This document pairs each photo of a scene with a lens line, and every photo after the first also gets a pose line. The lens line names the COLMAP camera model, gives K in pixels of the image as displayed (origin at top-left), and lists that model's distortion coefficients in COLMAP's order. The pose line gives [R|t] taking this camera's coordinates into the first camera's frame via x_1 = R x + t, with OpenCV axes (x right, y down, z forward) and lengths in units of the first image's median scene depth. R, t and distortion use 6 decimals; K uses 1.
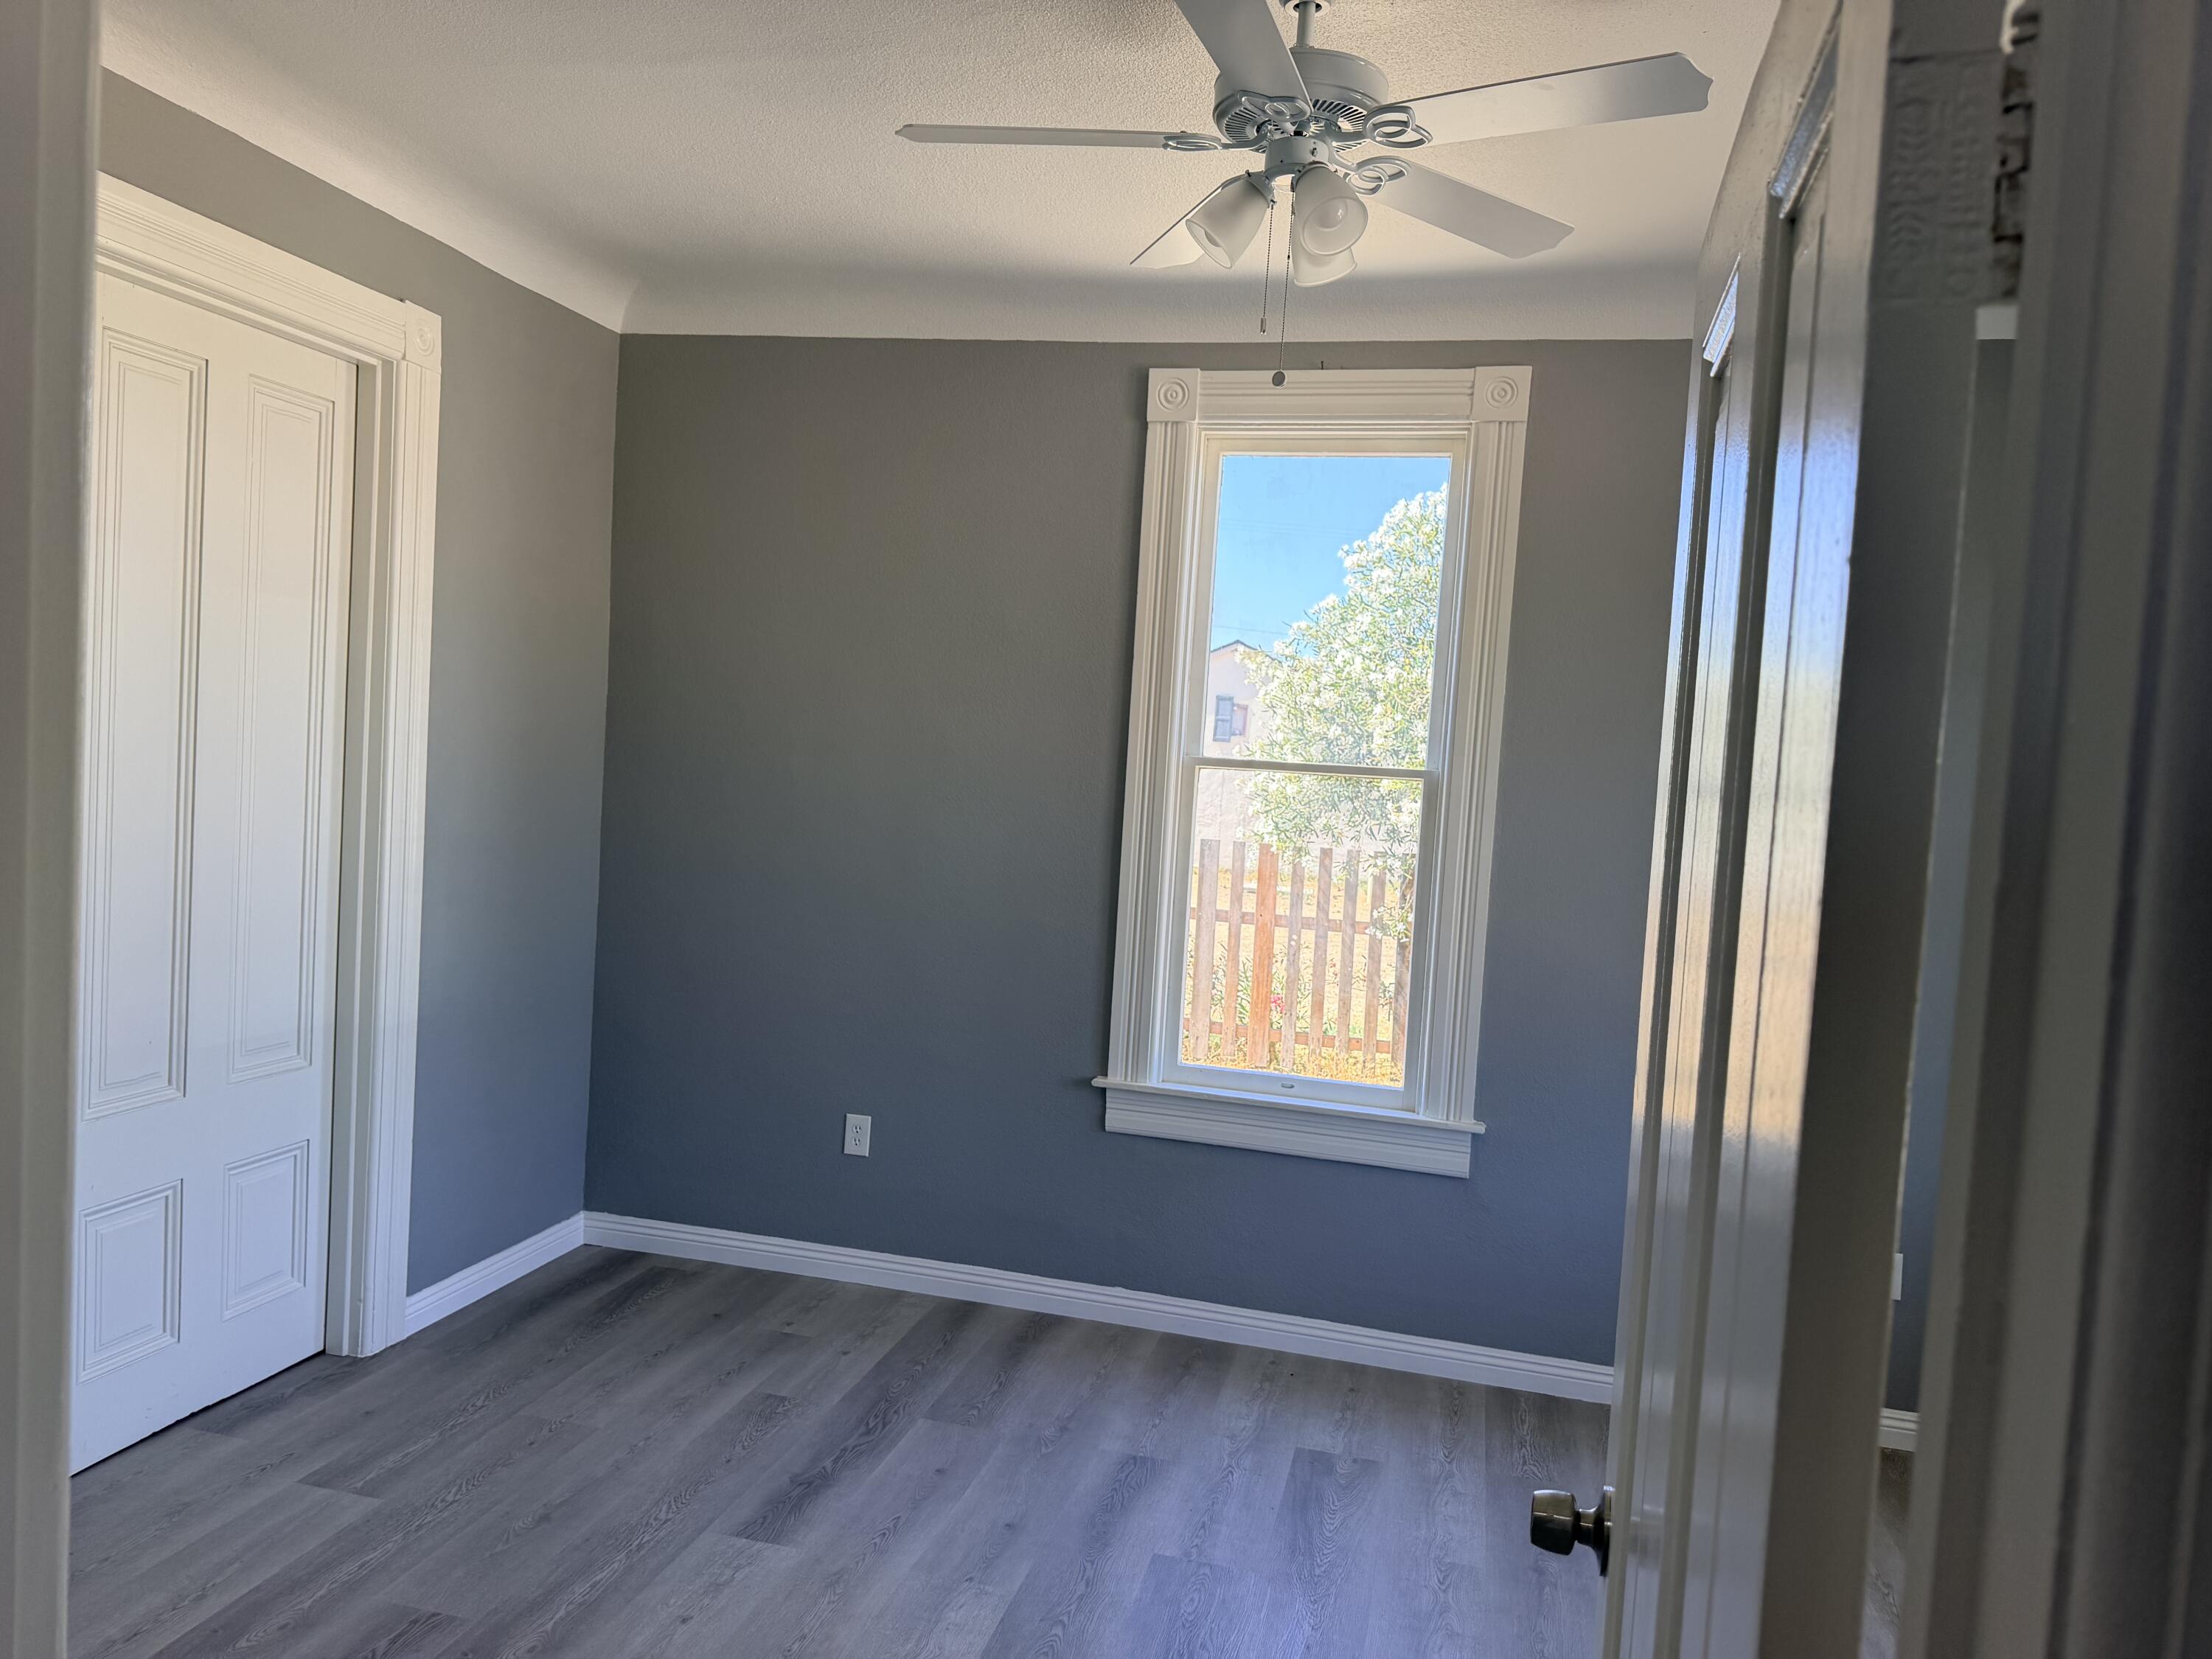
lens RADIAL K [[1559.8, 0, 1106.0], [0, 1559.8, 829.5], [0, 0, 1]] dist [-0.000220, -0.004717]
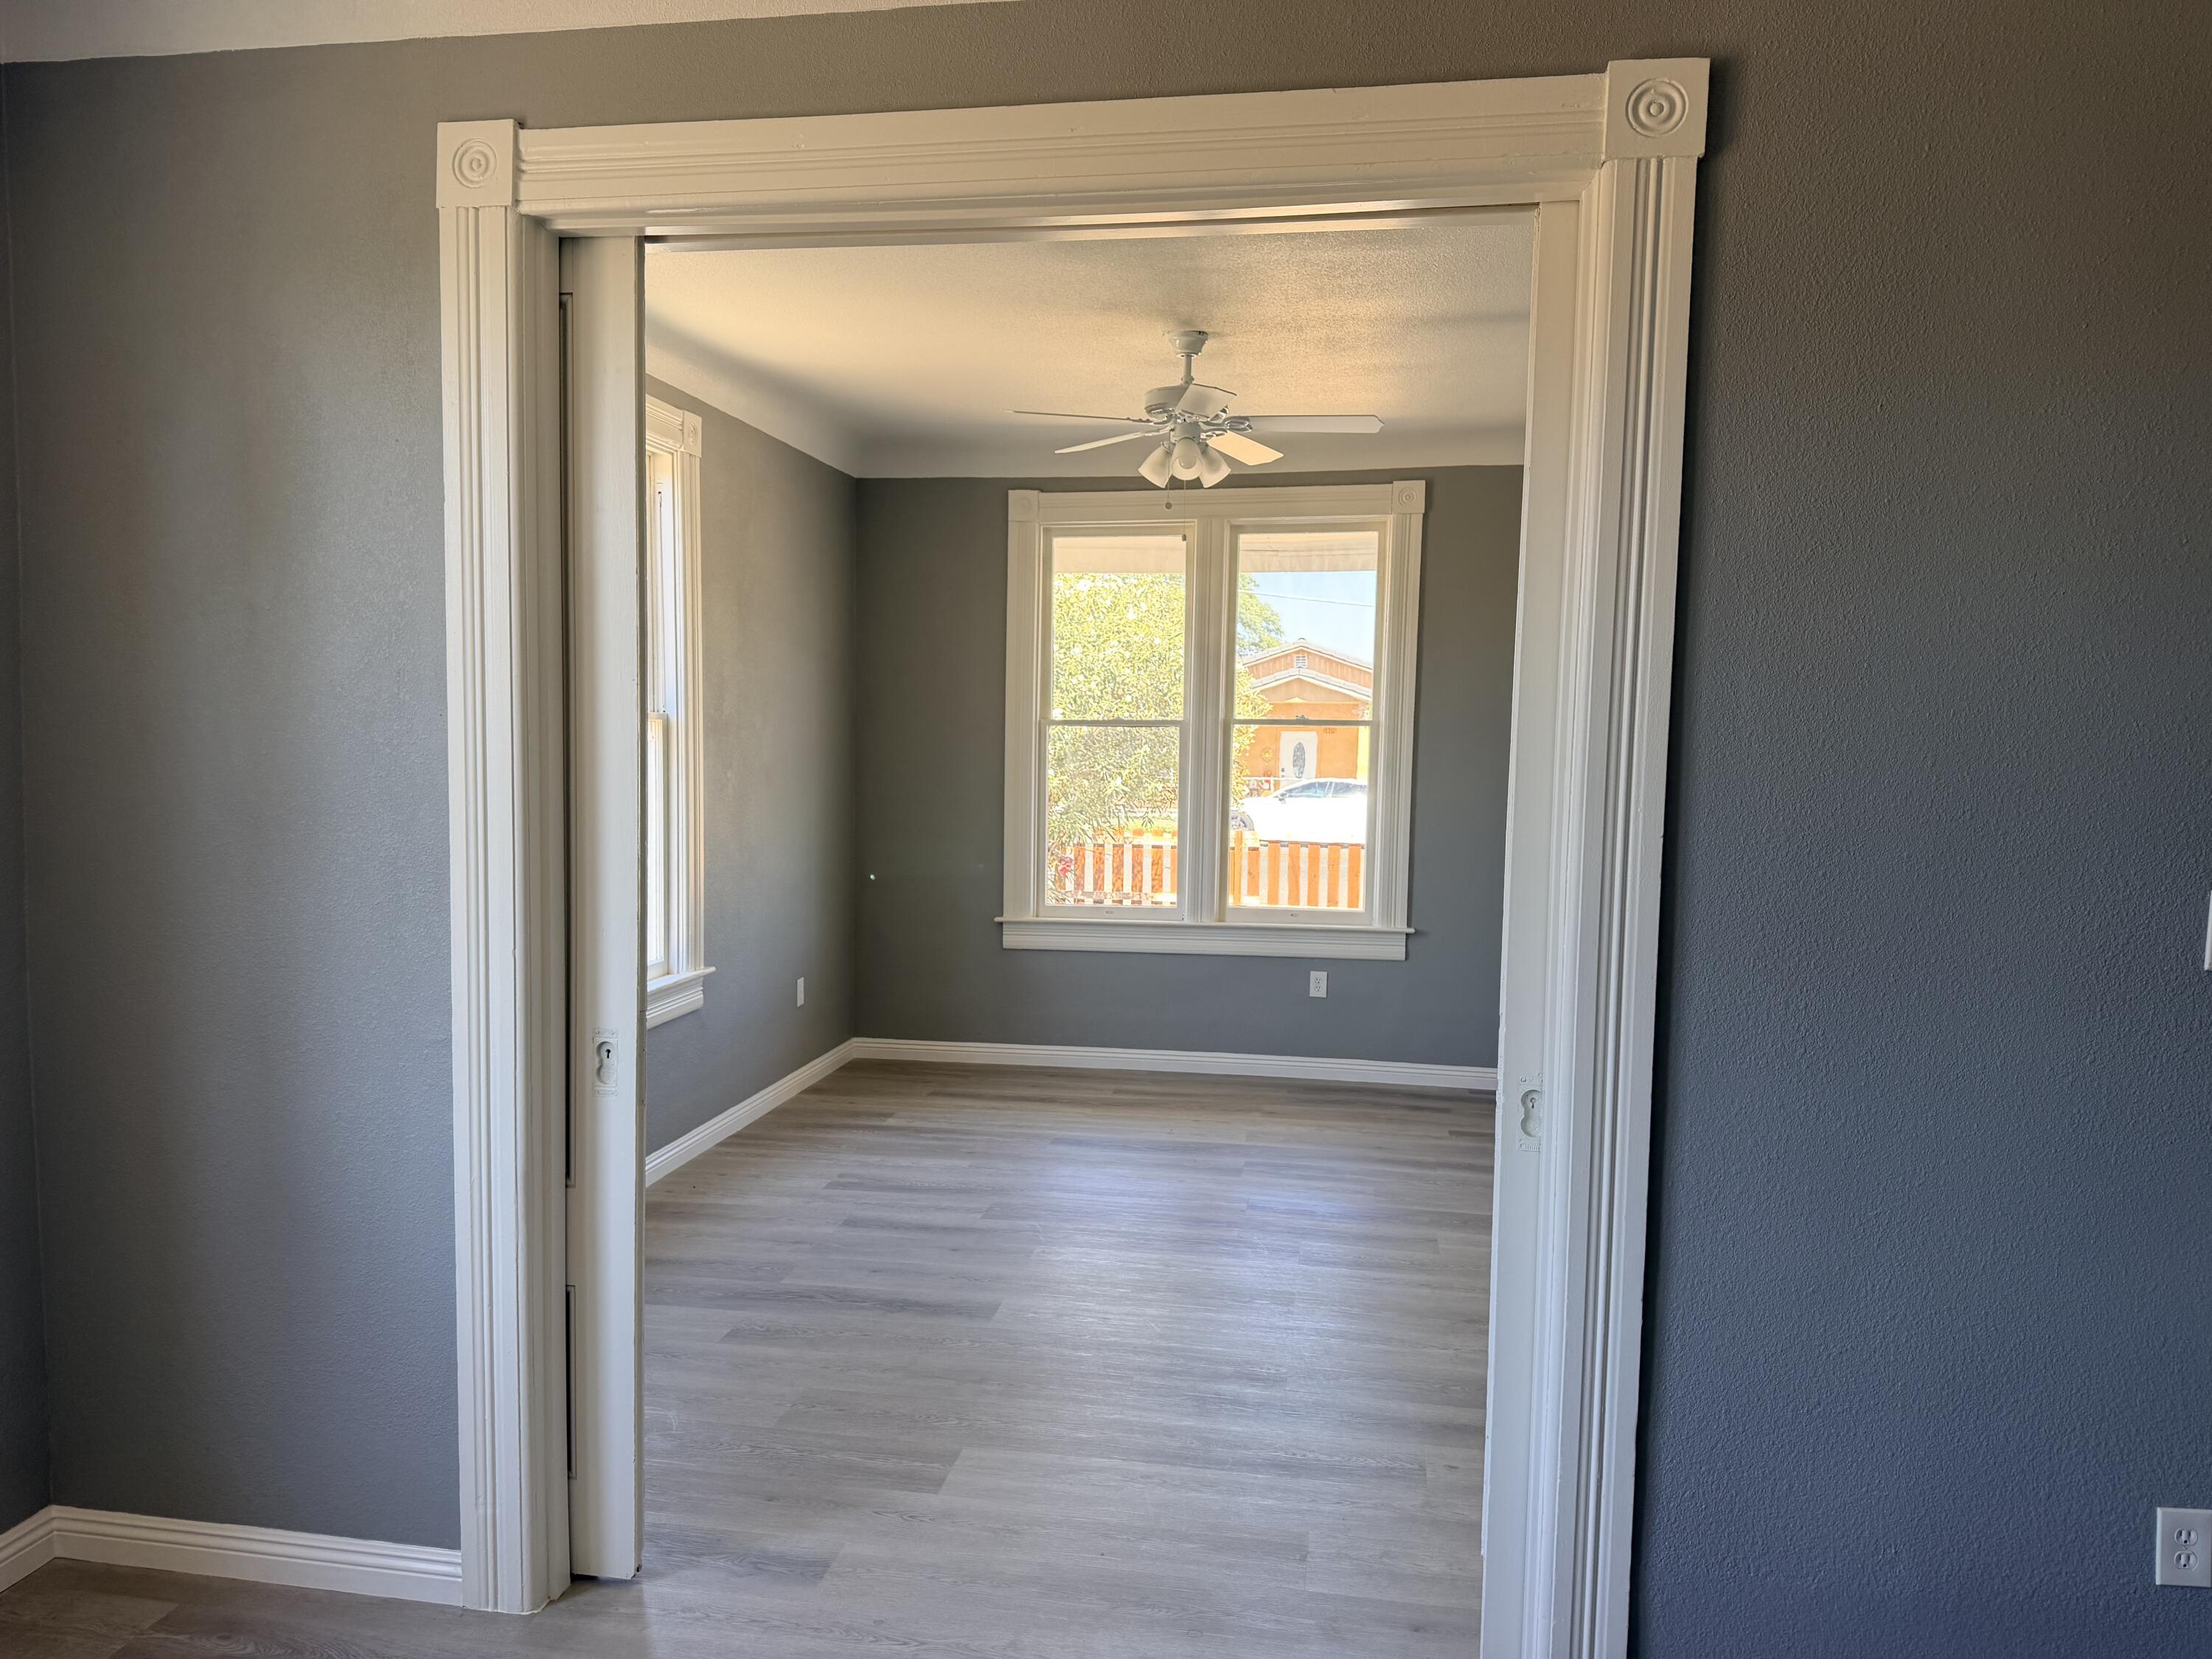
lens RADIAL K [[1559.8, 0, 1106.0], [0, 1559.8, 829.5], [0, 0, 1]] dist [-0.000220, -0.004717]
pose [[-0.075121, -0.134466, 0.988067, -1.344228], [0.032997, 0.989989, 0.137236, -0.128495], [-0.996628, 0.042913, -0.069932, 0.867334]]
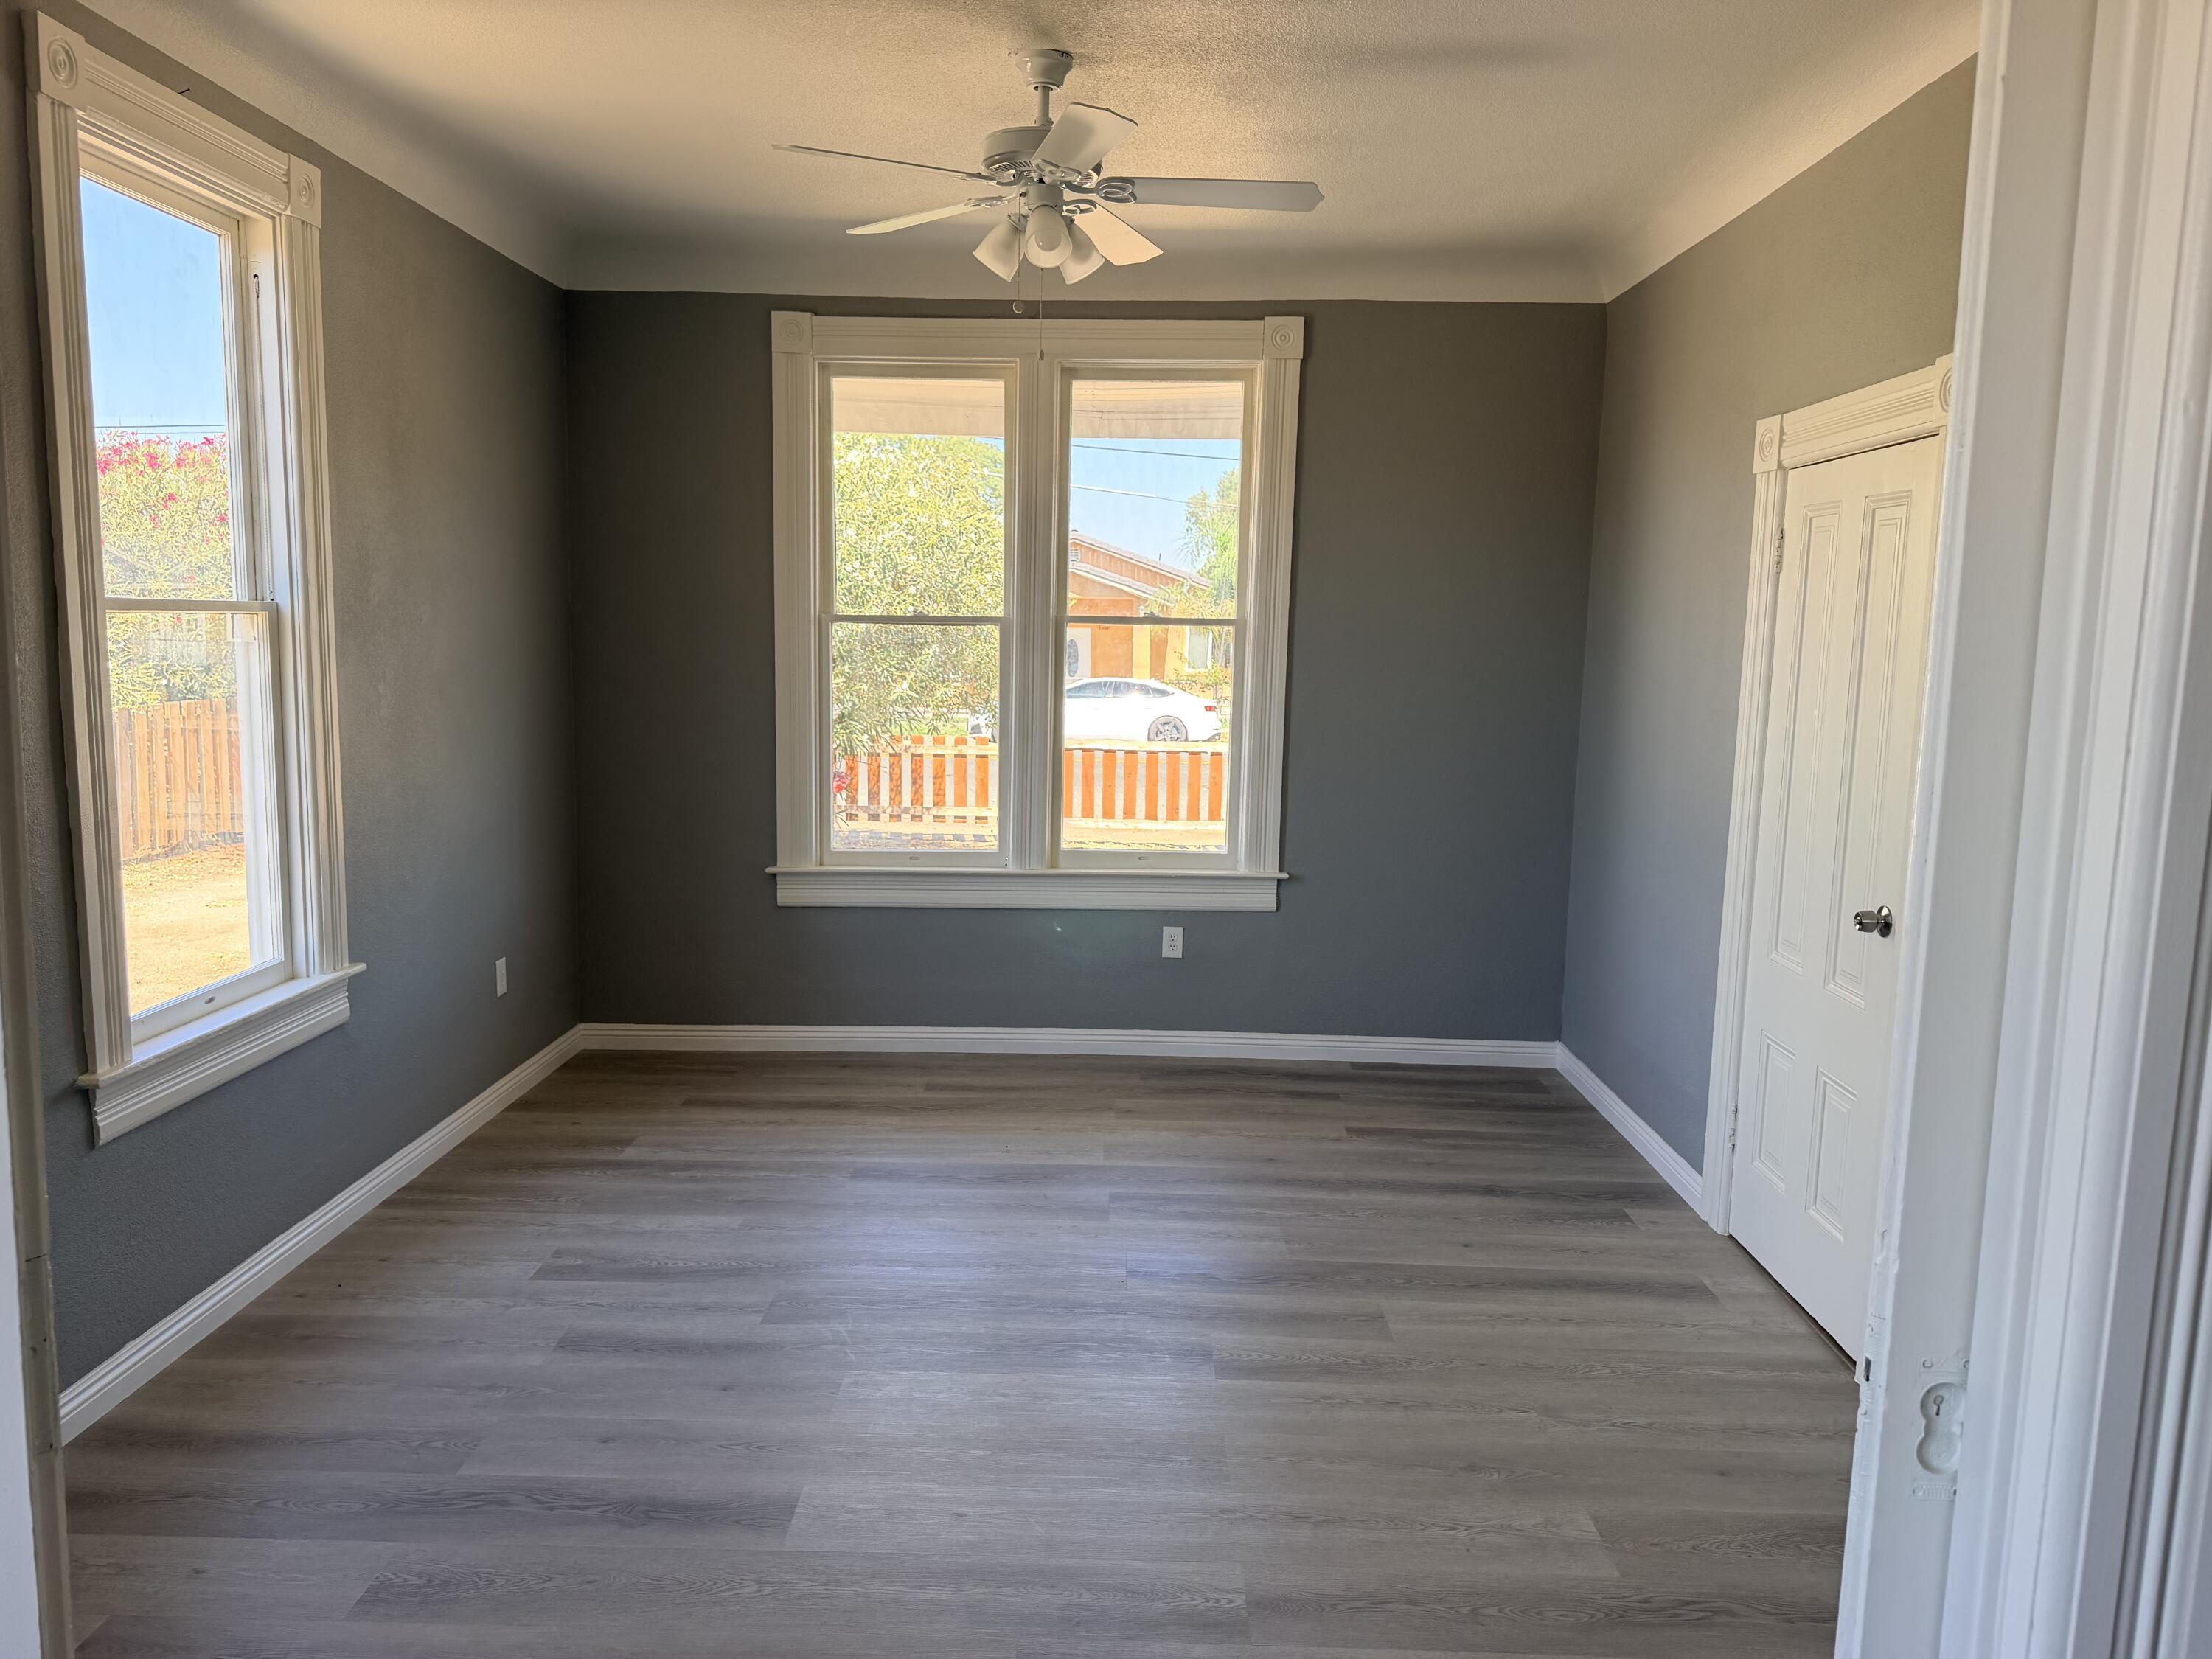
lens RADIAL K [[1555.4, 0, 1123.3], [0, 1555.4, 818.7], [0, 0, 1]] dist [0.117251, -0.286683]
pose [[-0.236062, -0.191232, 0.952735, -0.939018], [0.015258, 0.979595, 0.200404, -0.105274], [-0.971618, 0.061845, -0.228327, 0.881308]]
